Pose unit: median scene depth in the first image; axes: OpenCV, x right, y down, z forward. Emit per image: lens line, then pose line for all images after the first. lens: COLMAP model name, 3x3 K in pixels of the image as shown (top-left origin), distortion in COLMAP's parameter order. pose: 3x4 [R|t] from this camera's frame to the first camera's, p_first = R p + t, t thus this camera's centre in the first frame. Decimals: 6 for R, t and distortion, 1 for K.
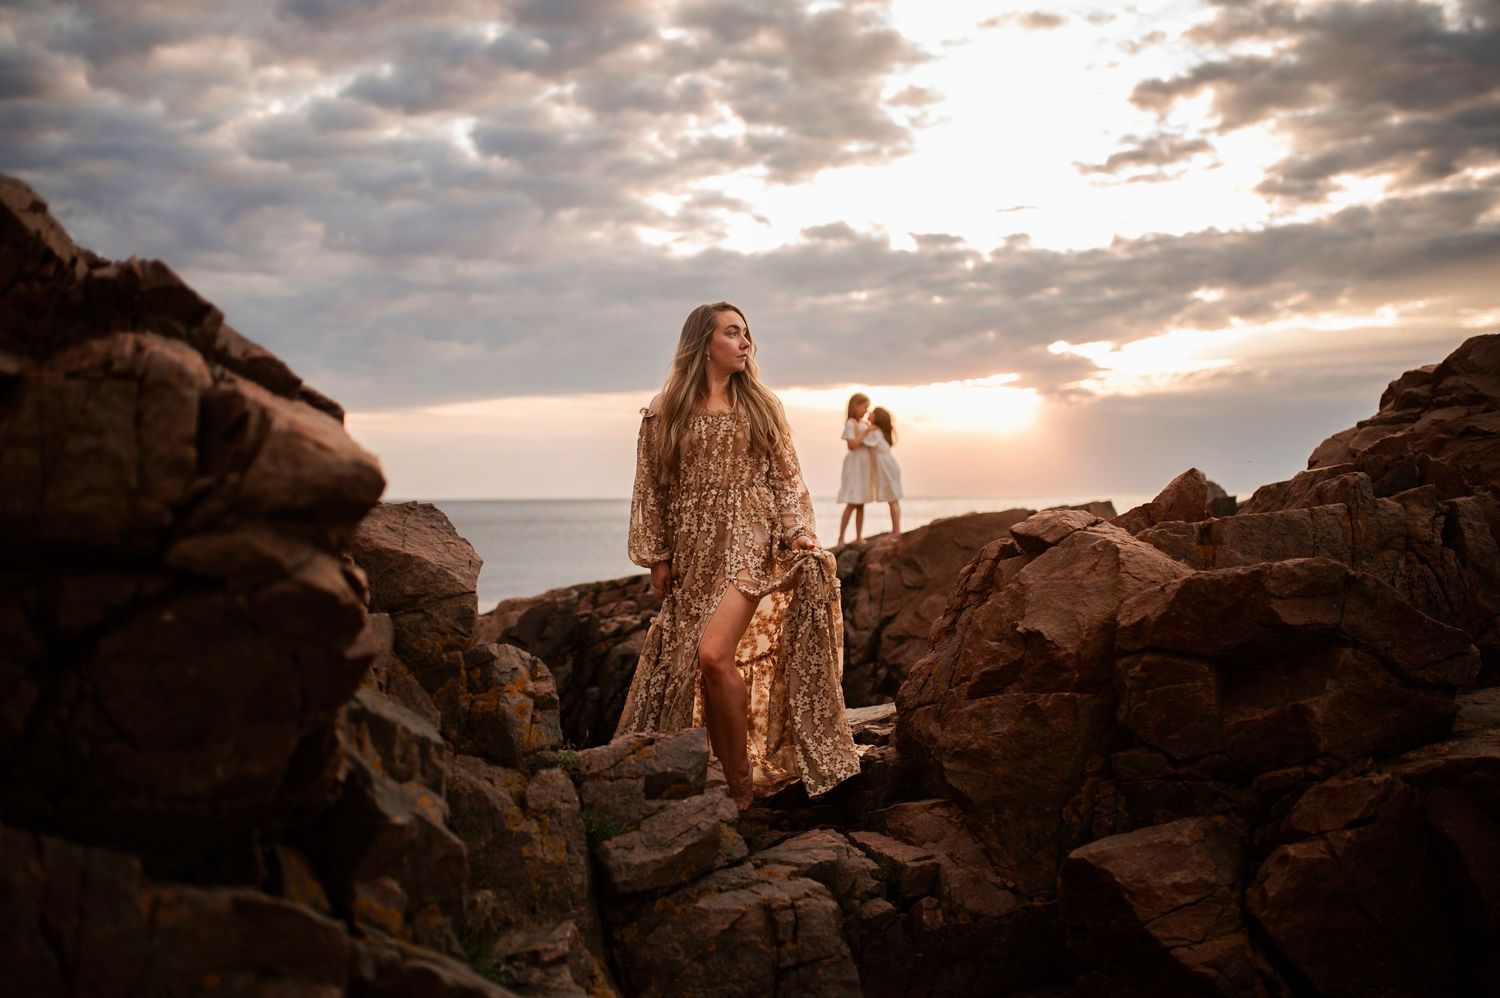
lens RADIAL K [[1501.4, 0, 746.1], [0, 1501.4, 501.7], [0, 0, 1]] dist [-0.033870, 0.000000]
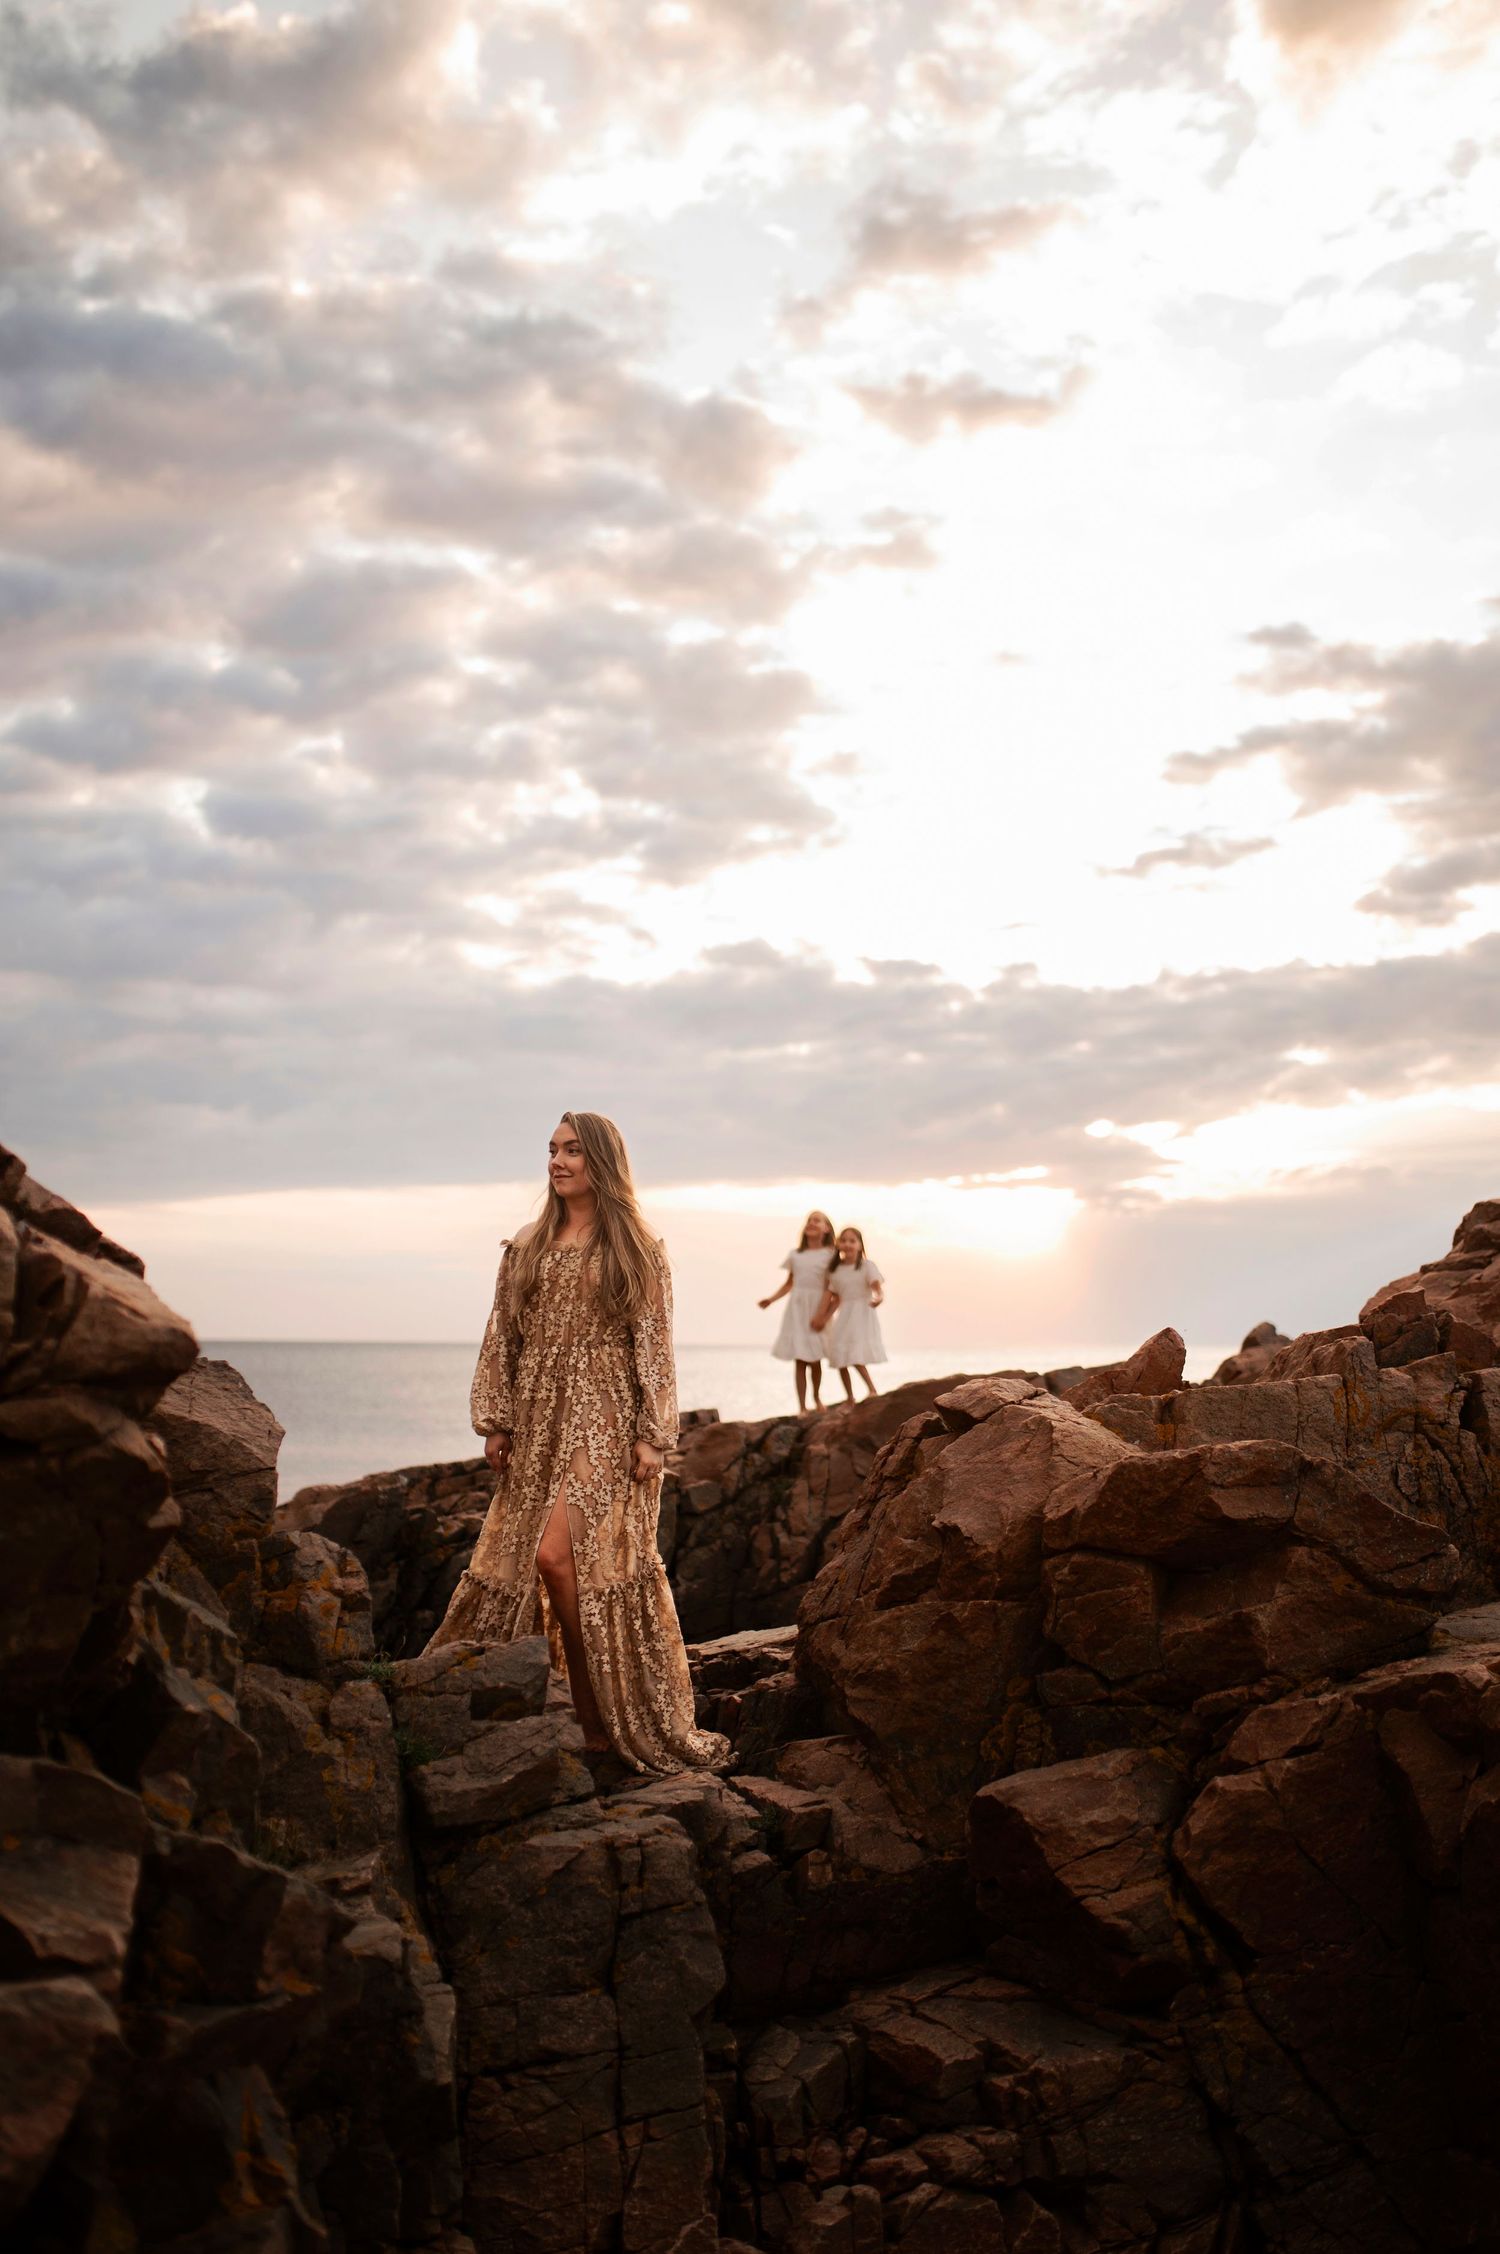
lens RADIAL K [[2256.1, 0, 751.8], [0, 2256.1, 1133.0], [0, 0, 1]] dist [-0.033870, 0.000000]
pose [[0.999310, 0.016985, 0.033016, 0.042280], [-0.013745, 0.995287, -0.095994, -0.009518], [-0.034491, 0.095474, 0.994834, -0.288886]]
